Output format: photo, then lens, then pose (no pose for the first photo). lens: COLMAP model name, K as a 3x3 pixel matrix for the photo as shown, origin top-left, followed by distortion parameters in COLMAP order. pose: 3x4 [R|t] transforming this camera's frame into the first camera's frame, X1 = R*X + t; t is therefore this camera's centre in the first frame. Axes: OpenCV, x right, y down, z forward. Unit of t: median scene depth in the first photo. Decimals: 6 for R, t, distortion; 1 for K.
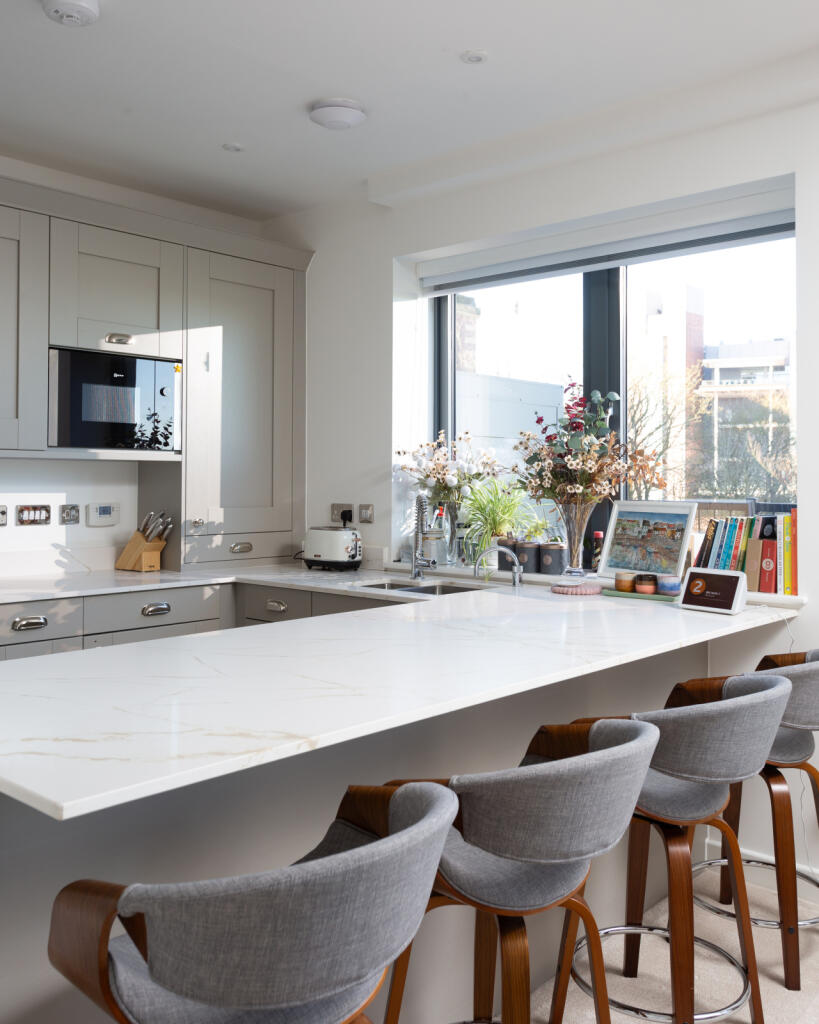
lens RADIAL K [[952.3, 0, 409.6], [0, 952.3, 509.5], [0, 0, 1]] dist [0.014601, 0.000000]
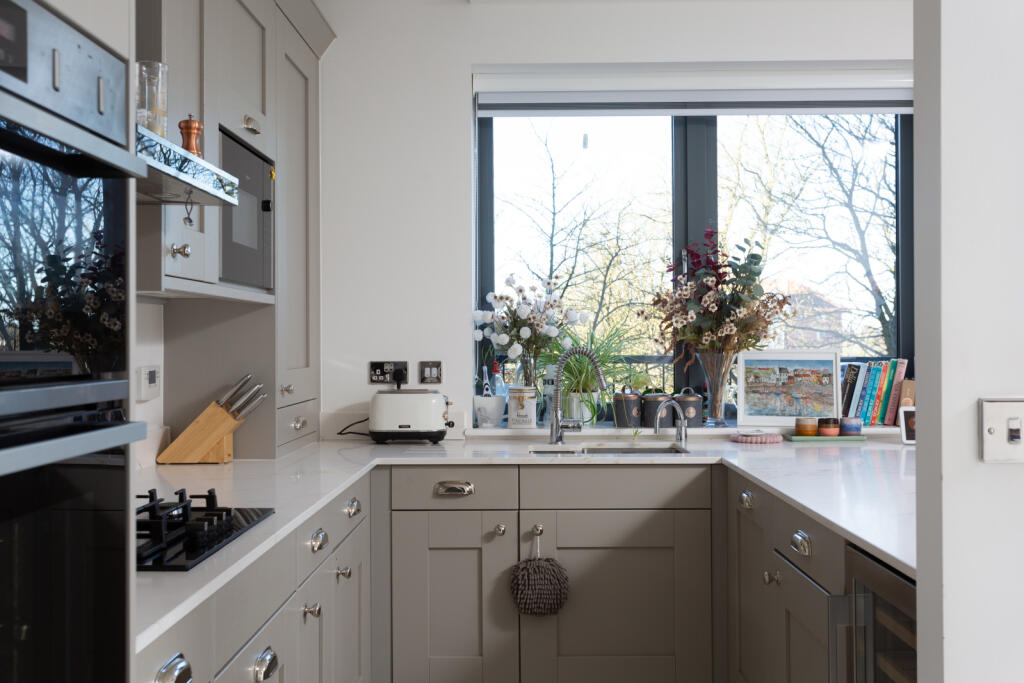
lens RADIAL K [[1157.8, 0, 512.0], [0, 1157.8, 340.9], [0, 0, 1]] dist [0.000833, 0.000000]
pose [[0.750796, -0.006133, 0.660506, -0.780048], [0.029692, 0.999259, -0.024473, 0.004492], [-0.659866, 0.037985, 0.750422, 0.254315]]
